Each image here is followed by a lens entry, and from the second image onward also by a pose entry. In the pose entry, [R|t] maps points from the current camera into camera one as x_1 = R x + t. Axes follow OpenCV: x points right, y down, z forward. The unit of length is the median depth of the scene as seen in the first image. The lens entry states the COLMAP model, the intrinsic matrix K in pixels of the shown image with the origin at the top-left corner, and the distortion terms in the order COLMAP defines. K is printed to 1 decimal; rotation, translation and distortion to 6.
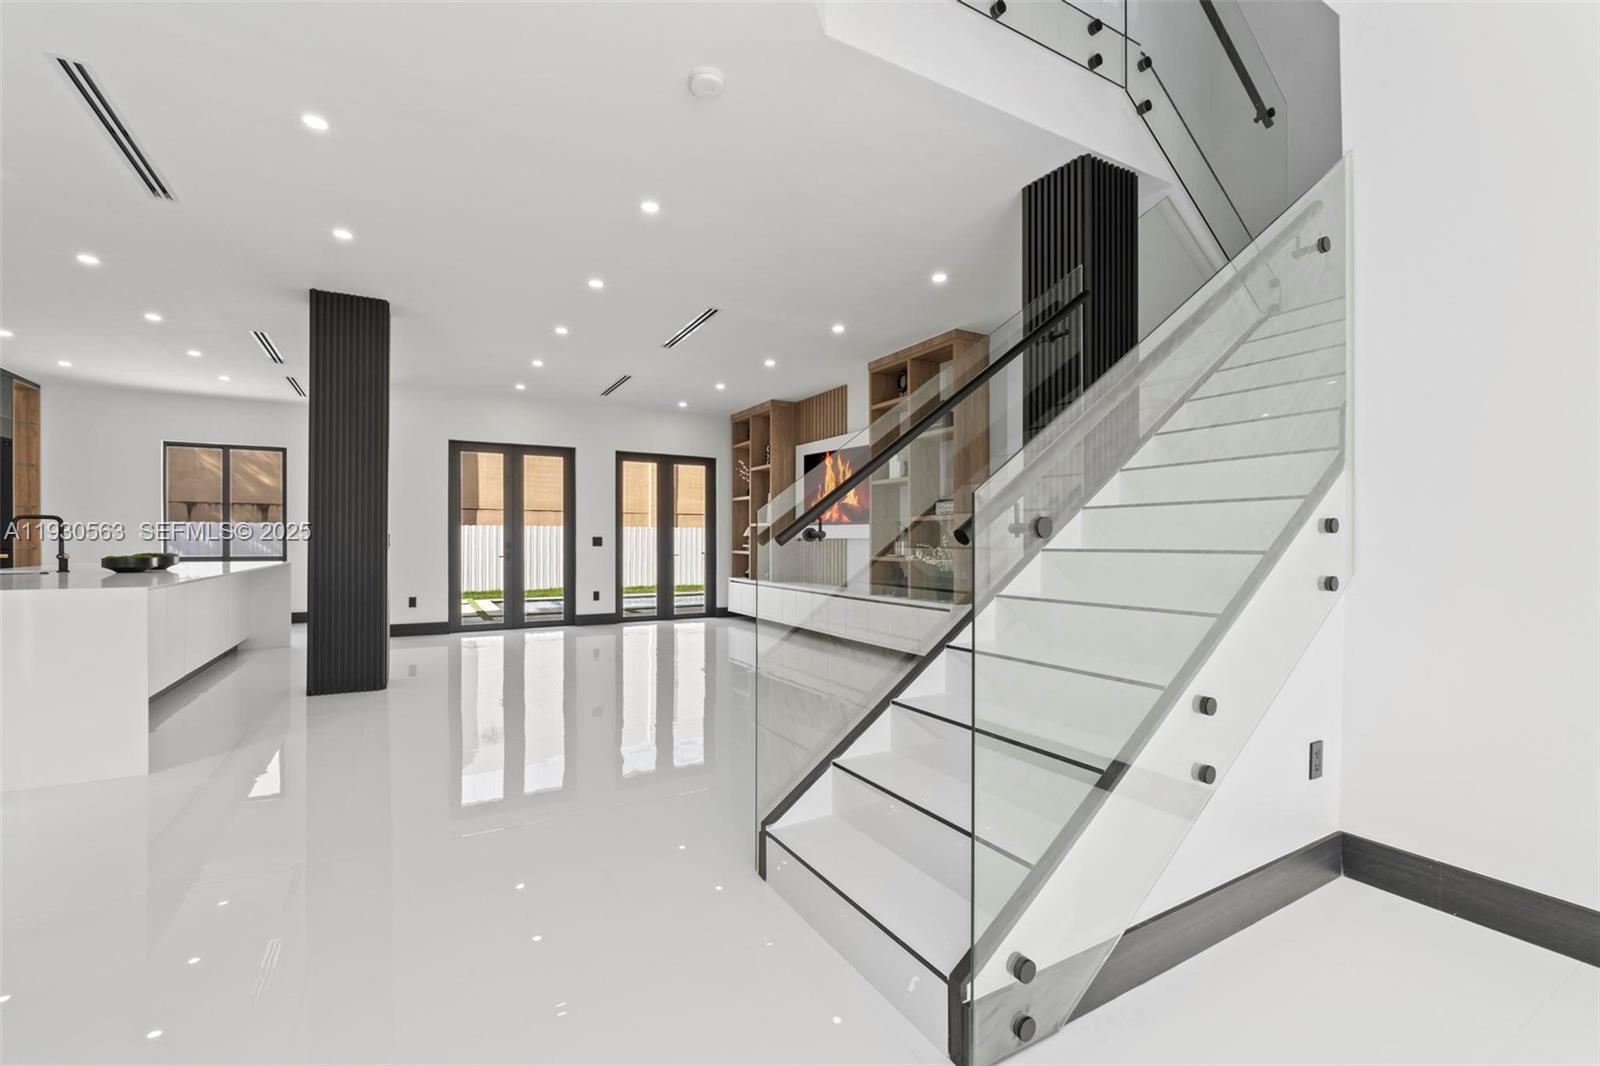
lens RADIAL K [[682.7, 0, 797.0], [0, 682.7, 544.9], [0, 0, 1]] dist [-0.002390, -0.000856]
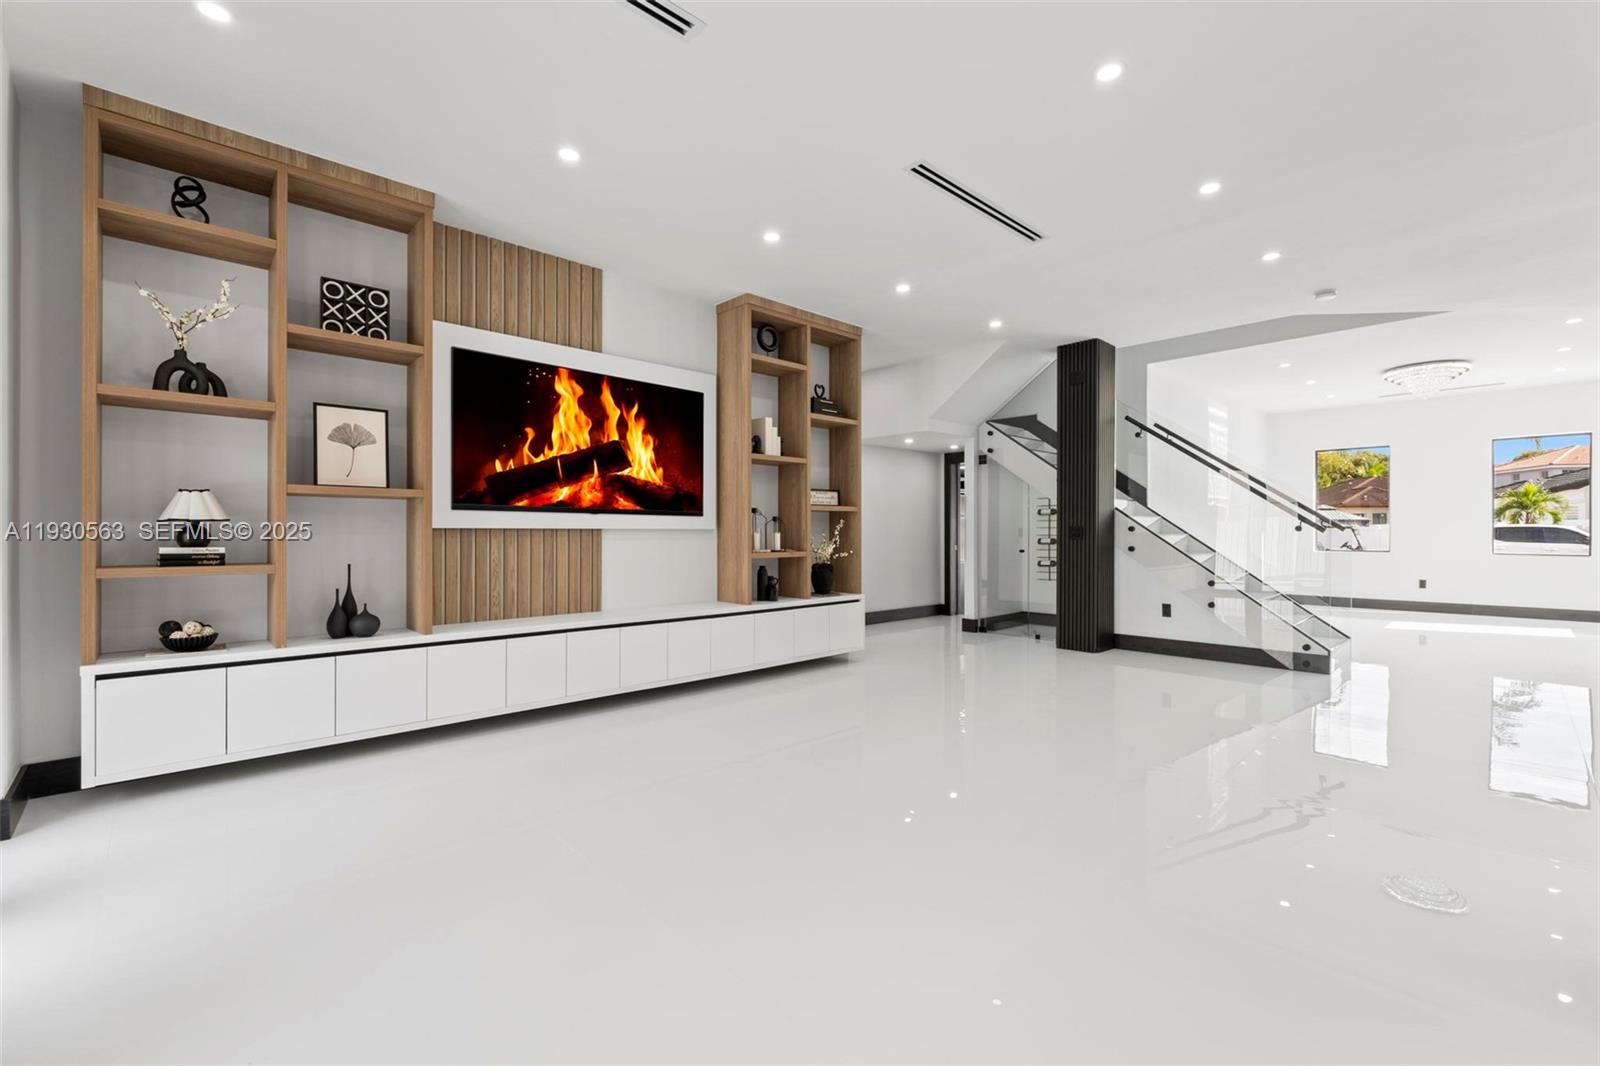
lens RADIAL K [[682.7, 0, 803.9], [0, 682.7, 544.8], [0, 0, 1]] dist [-0.002390, -0.000856]
pose [[-0.240572, -0.019686, 0.970432, -0.522449], [0.004920, 0.999757, 0.021501, -0.007446], [-0.970619, 0.009947, -0.240417, 0.918786]]
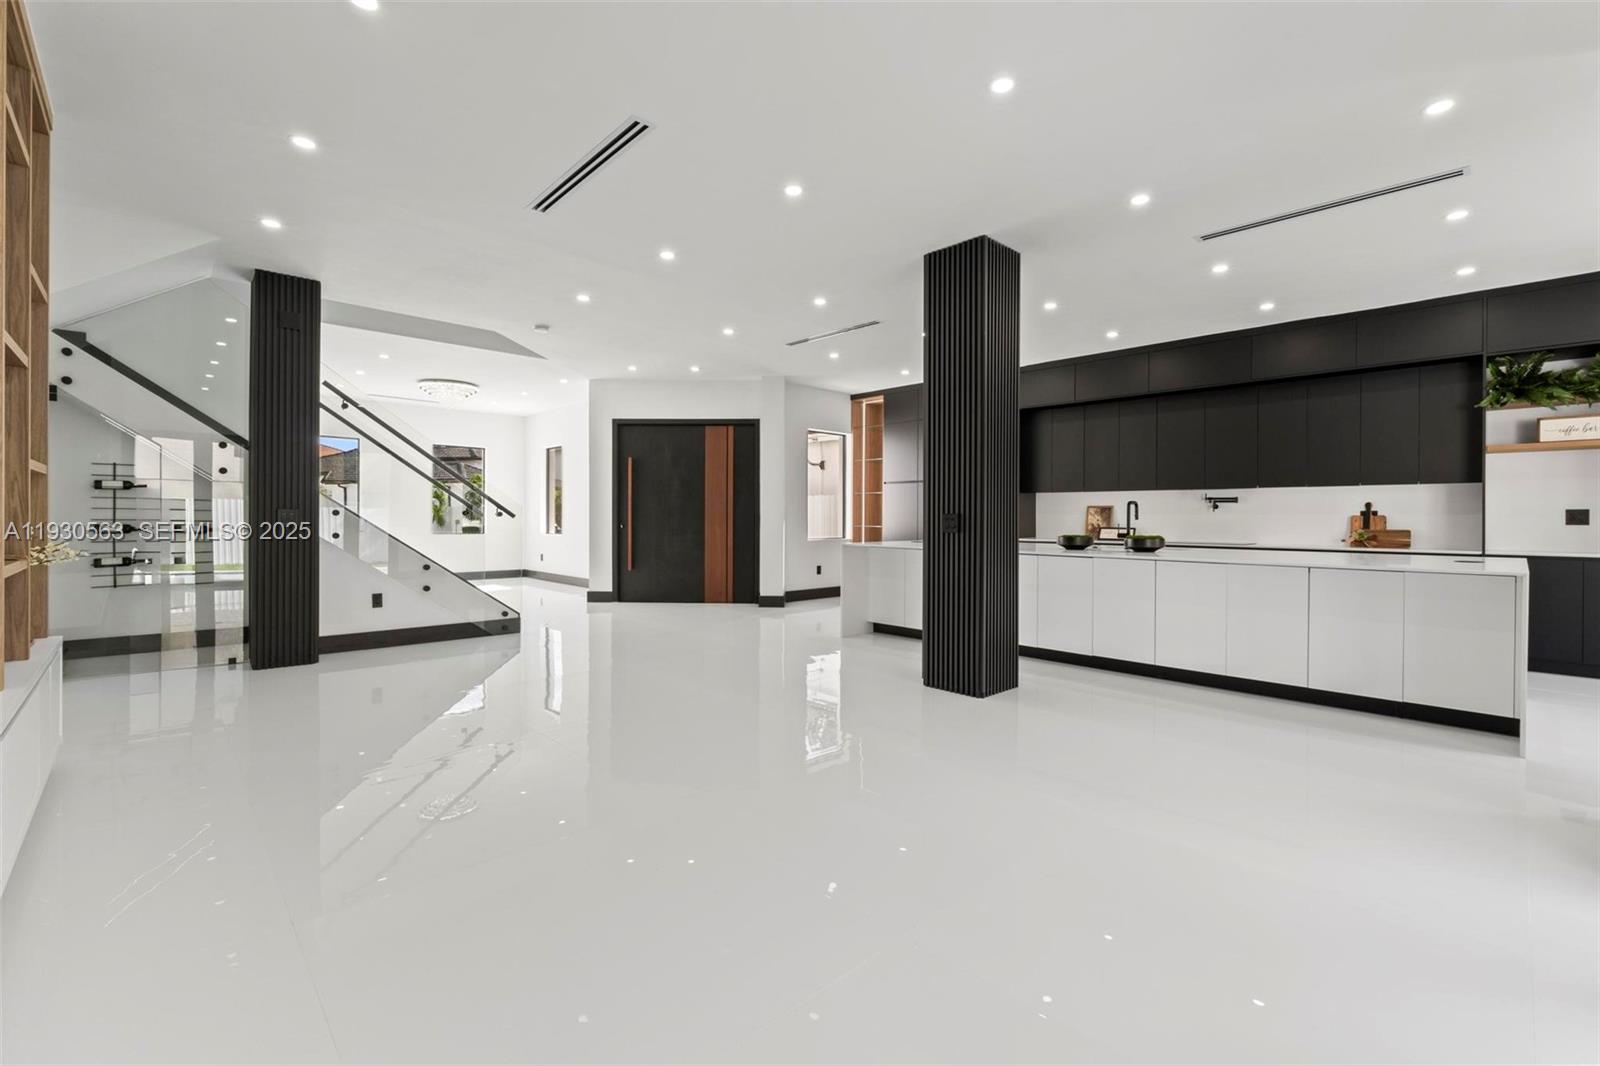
lens RADIAL K [[682.7, 0, 812.5], [0, 682.7, 519.4], [0, 0, 1]] dist [-0.002390, -0.000856]
pose [[-0.967266, -0.006066, -0.253691, -0.140883], [-0.008172, 0.999940, 0.007248, -0.008903], [0.253631, 0.009084, -0.967258, 1.138794]]
